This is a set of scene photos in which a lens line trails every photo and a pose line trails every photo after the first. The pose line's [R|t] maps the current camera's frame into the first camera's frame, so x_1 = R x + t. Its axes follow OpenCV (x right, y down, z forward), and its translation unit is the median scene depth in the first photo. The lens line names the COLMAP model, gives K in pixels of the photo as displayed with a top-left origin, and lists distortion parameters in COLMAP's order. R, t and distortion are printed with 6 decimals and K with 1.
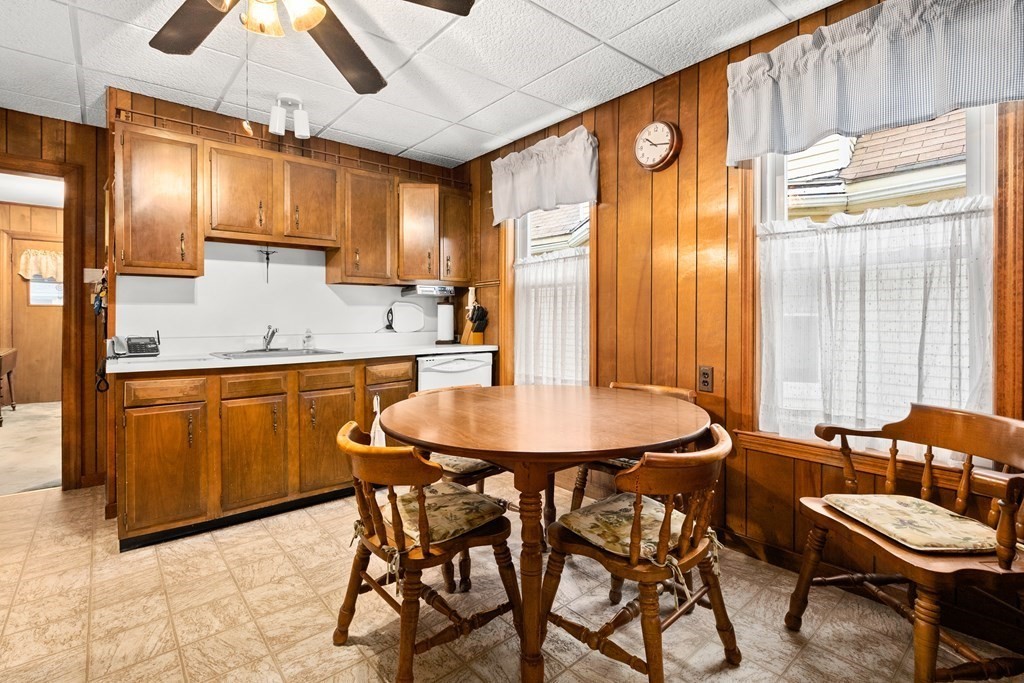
lens RADIAL K [[476.8, 0, 509.5], [0, 476.8, 320.9], [0, 0, 1]] dist [-0.008247, 0.003573]
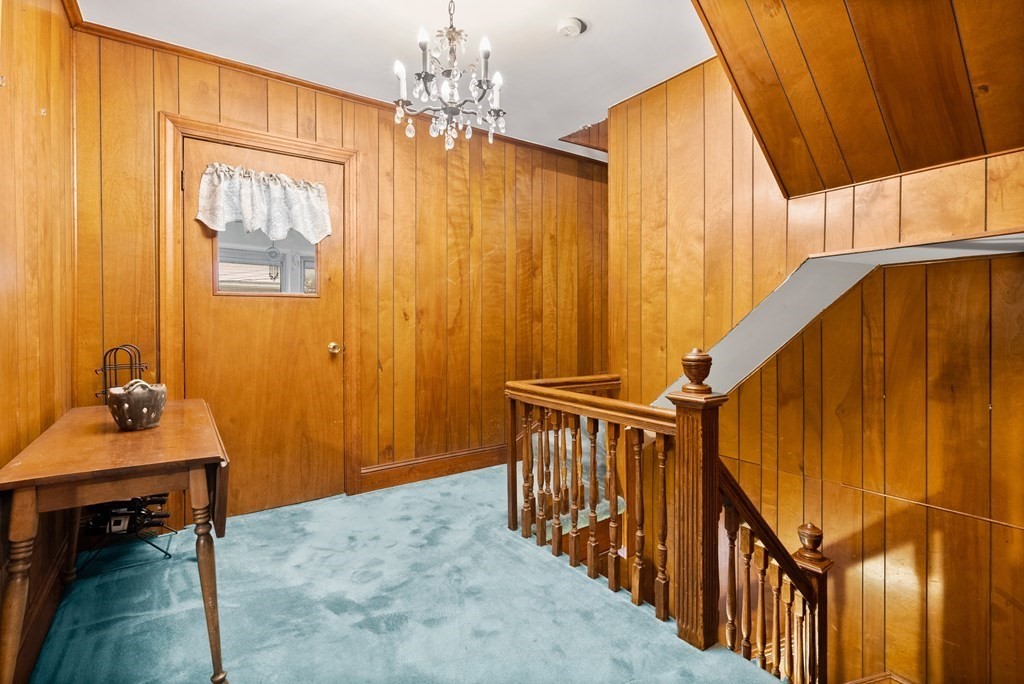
lens RADIAL K [[476.8, 0, 511.9], [0, 476.8, 324.9], [0, 0, 1]] dist [-0.008247, 0.003573]
pose [[0.996479, -0.005214, -0.083677, -1.439783], [0.005579, 0.999976, 0.004124, -0.008572], [0.083654, -0.004576, 0.996484, 1.199525]]
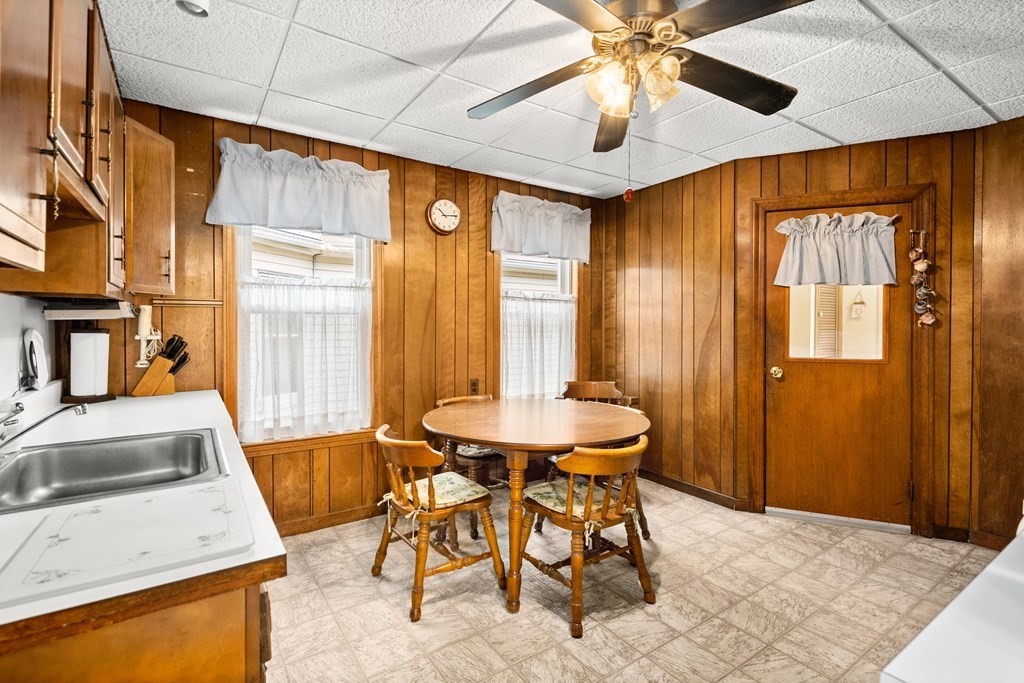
lens RADIAL K [[476.8, 0, 503.5], [0, 476.8, 335.9], [0, 0, 1]] dist [-0.008247, 0.003573]
pose [[0.115541, -0.014366, 0.993199, -1.022926], [0.003279, 0.999895, 0.014081, -0.056893], [-0.993297, 0.001629, 0.115576, 0.710021]]
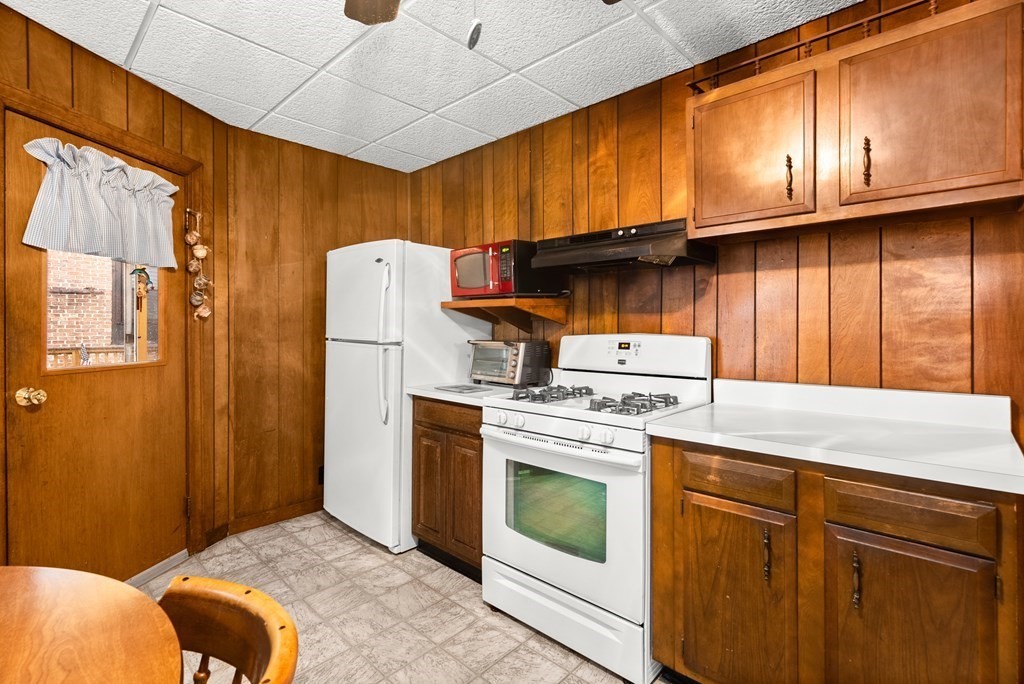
lens RADIAL K [[476.8, 0, 497.2], [0, 476.8, 329.0], [0, 0, 1]] dist [-0.008247, 0.003573]
pose [[-0.994437, 0.003316, -0.105285, -0.333756], [0.002335, 0.999953, 0.009438, -0.048215], [0.105312, 0.009140, -0.994397, 0.923612]]
